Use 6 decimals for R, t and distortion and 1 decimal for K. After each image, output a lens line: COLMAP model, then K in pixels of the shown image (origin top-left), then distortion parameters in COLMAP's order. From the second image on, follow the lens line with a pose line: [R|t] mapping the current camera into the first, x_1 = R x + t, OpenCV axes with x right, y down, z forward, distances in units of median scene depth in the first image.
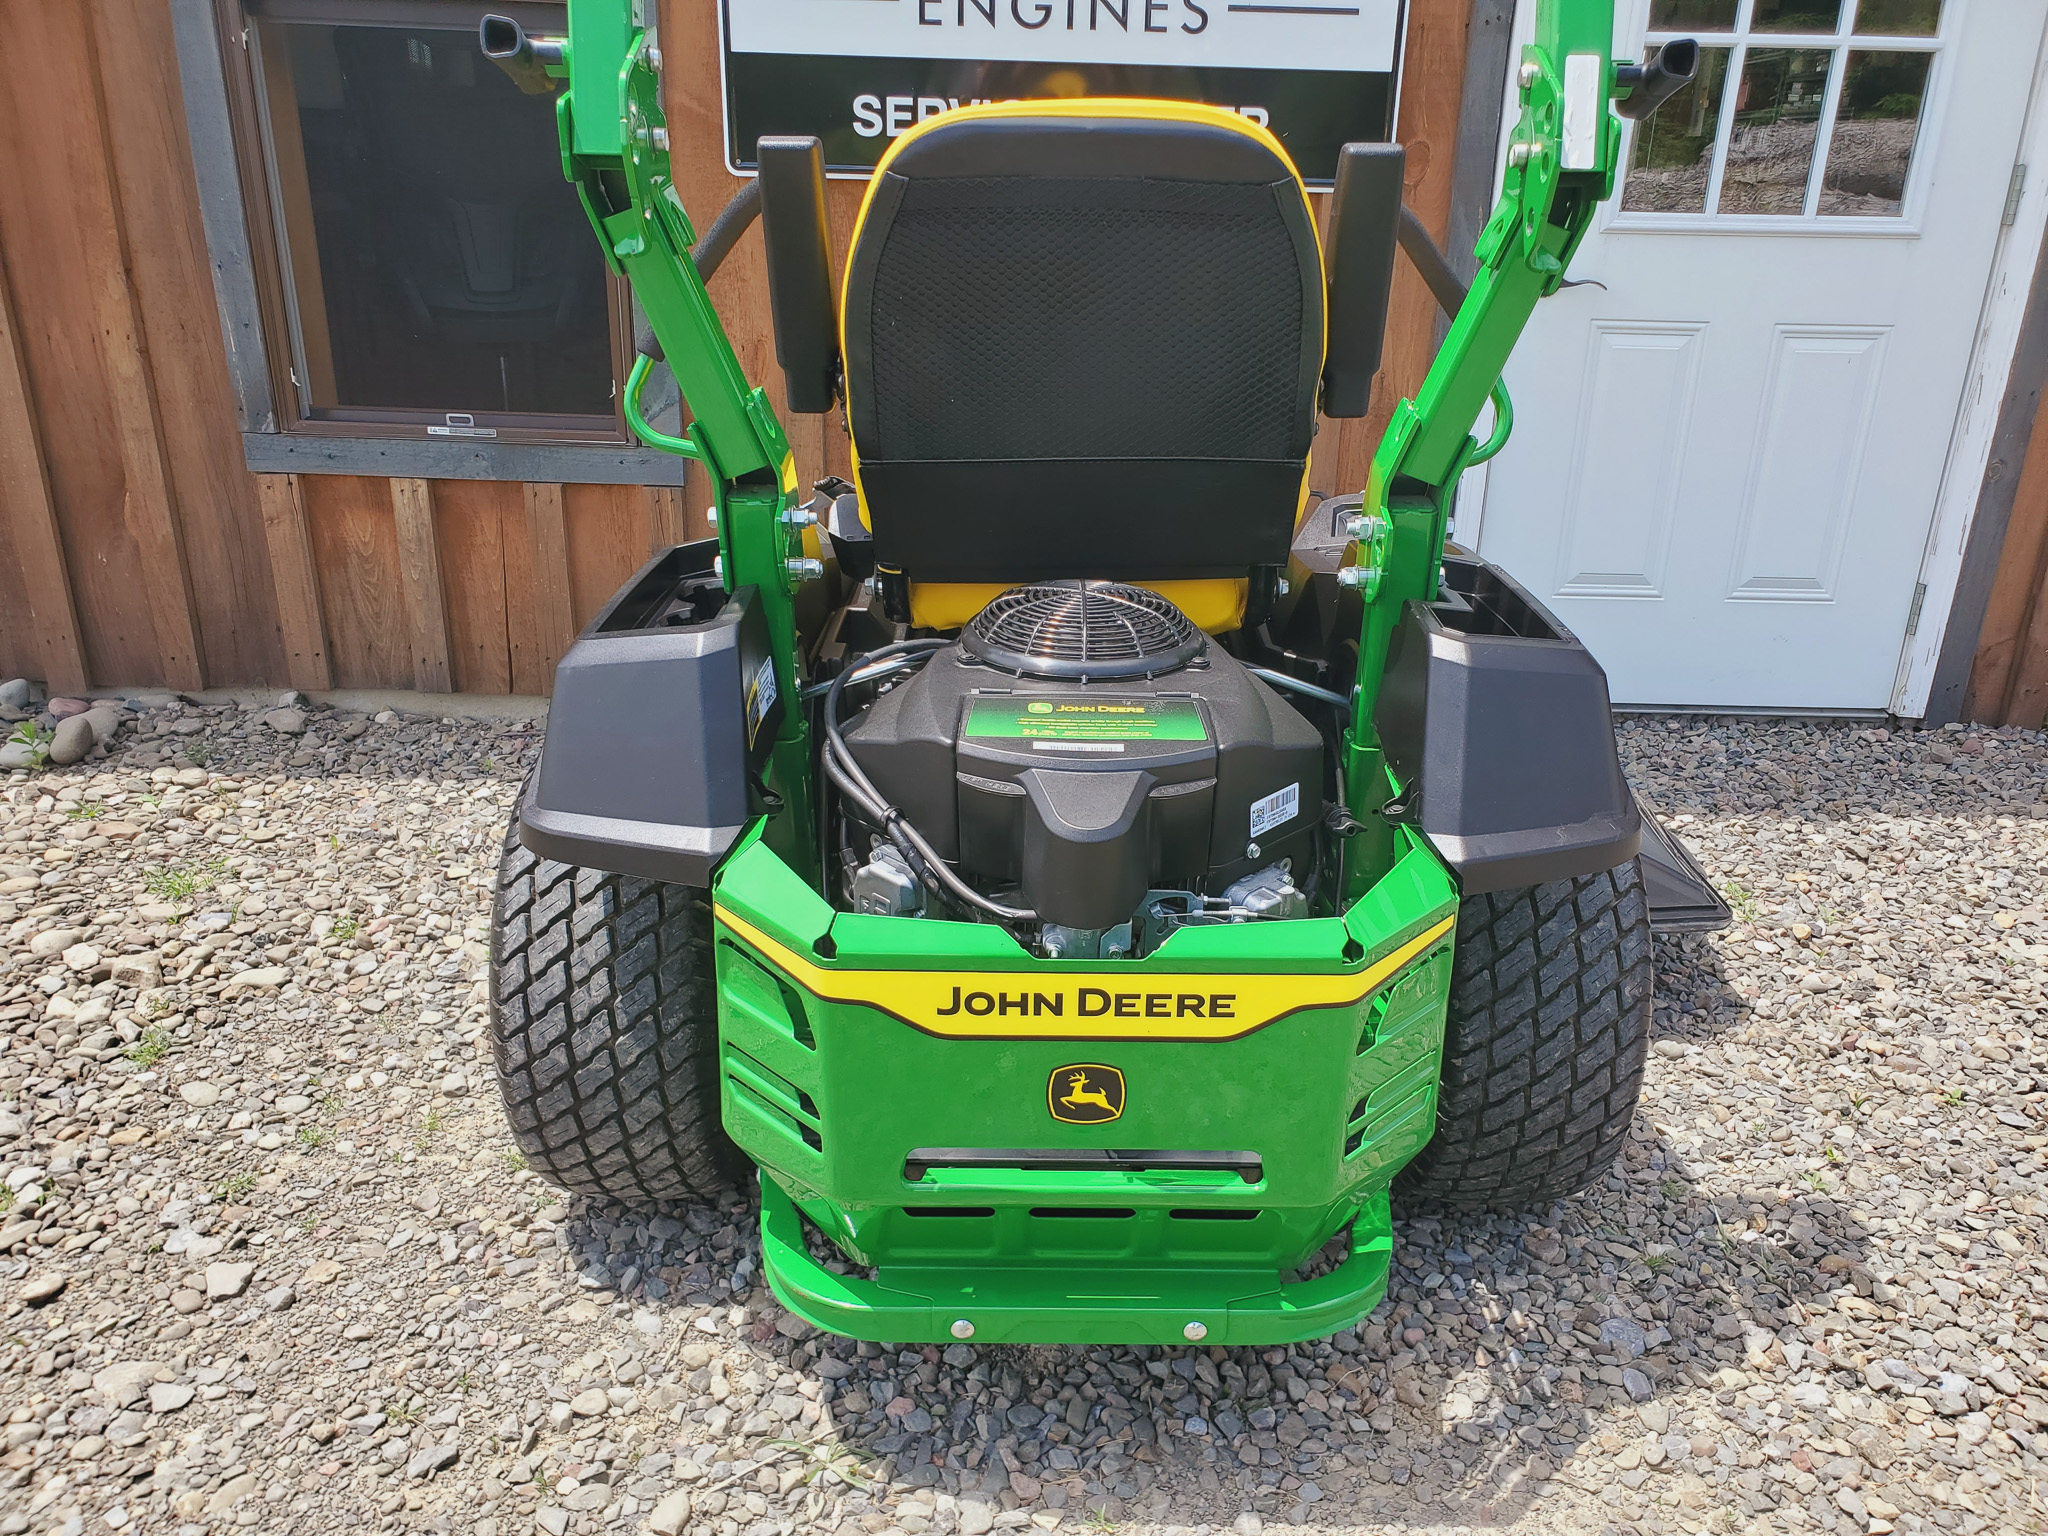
lens RADIAL K [[1659.3, 0, 1038.9], [0, 1659.3, 783.3], [0, 0, 1]] dist [-0.027376, 0.063833]
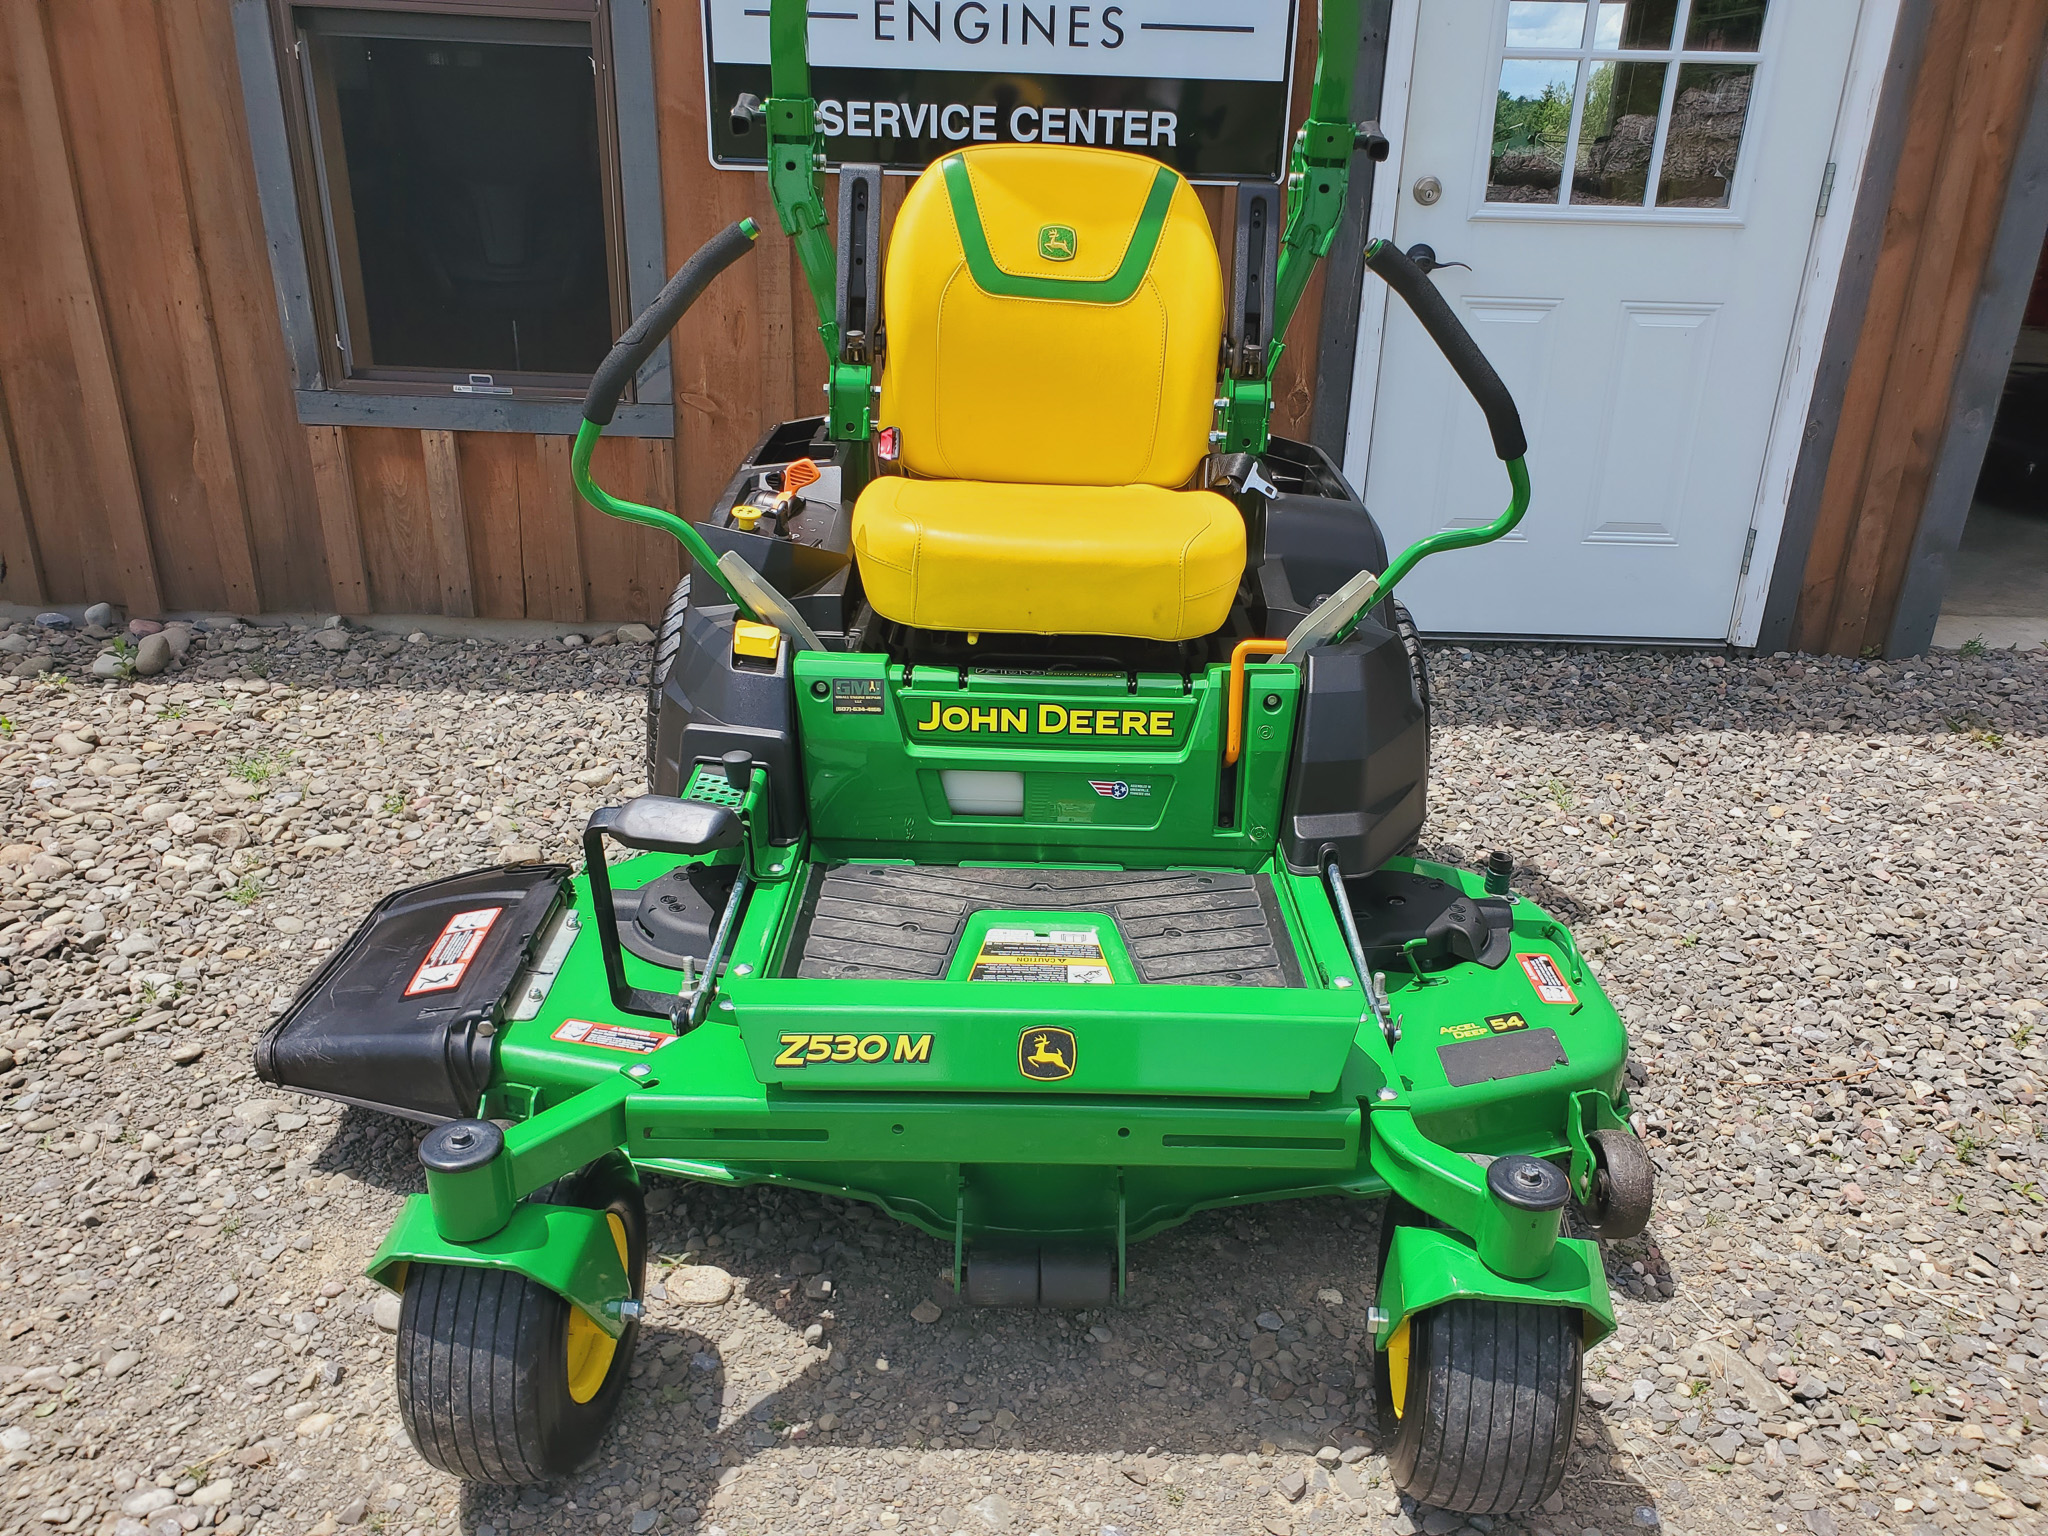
lens RADIAL K [[1674.9, 0, 1024.7], [0, 1674.9, 800.2], [0, 0, 1]] dist [-0.051284, 0.106503]
pose [[0.999931, 0.007013, -0.009426, 0.047859], [-0.006626, 0.999159, 0.040458, 0.027419], [0.009702, -0.040393, 0.999137, -0.190159]]
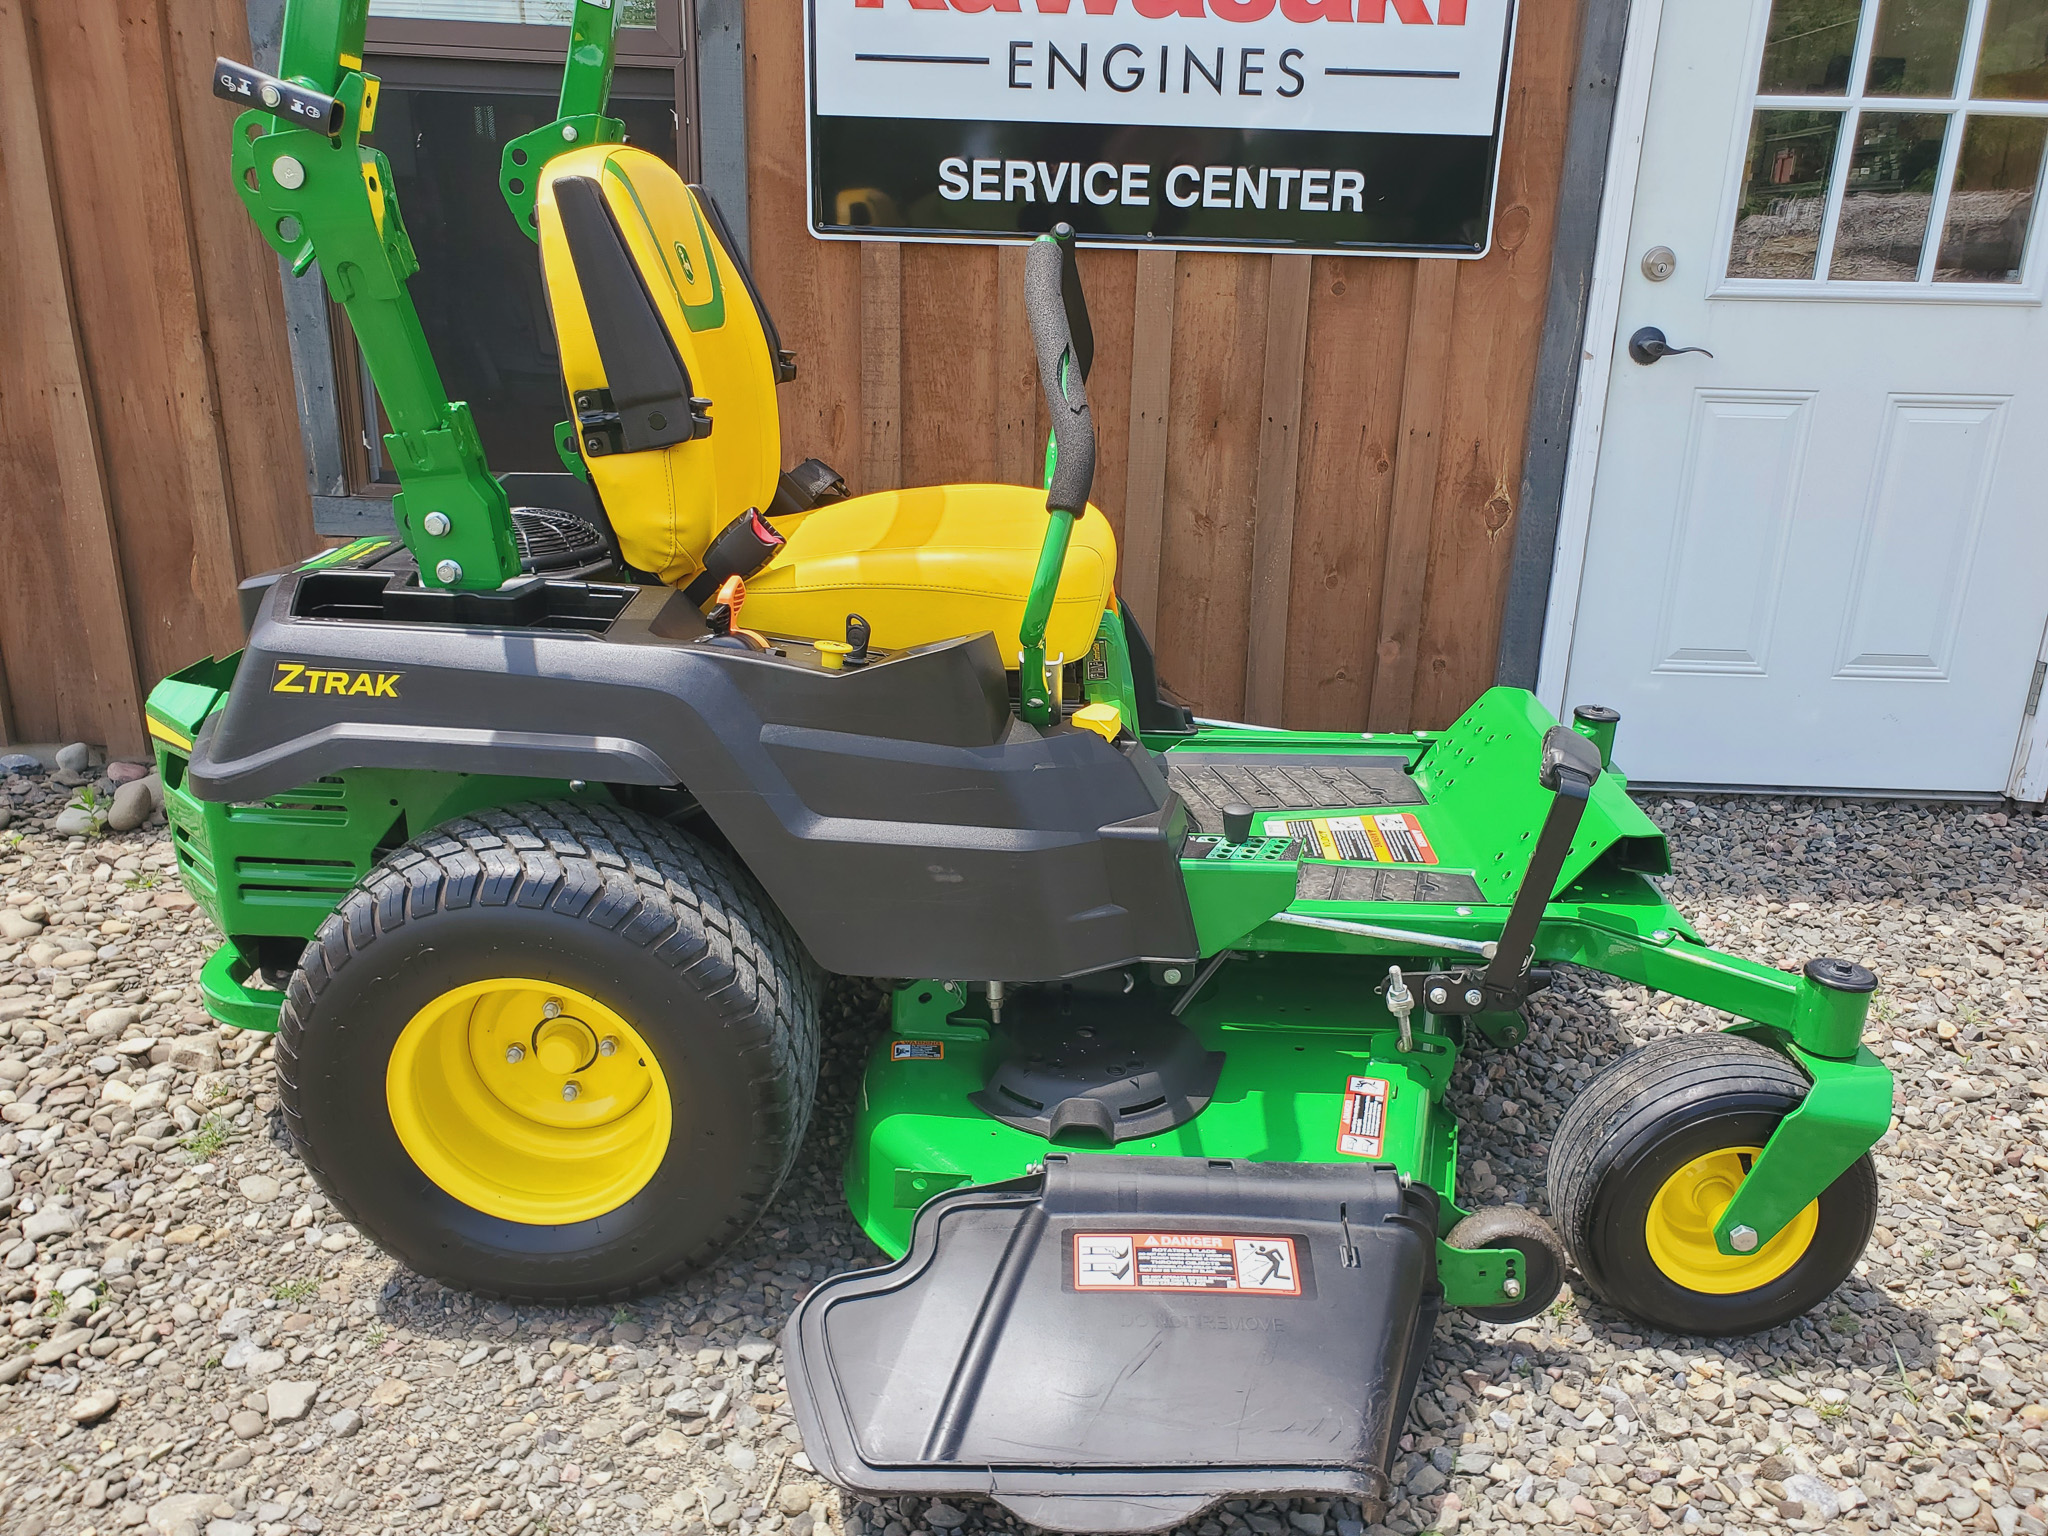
lens RADIAL K [[1658.9, 0, 1024.0], [0, 1658.9, 768.0], [0, 0, 1]] dist [-0.037793, 0.076349]
pose [[0.999671, 0.009817, -0.023697, -0.036371], [-0.010910, 0.998862, -0.046433, -0.010094], [0.023214, 0.046677, 0.998640, 0.040411]]
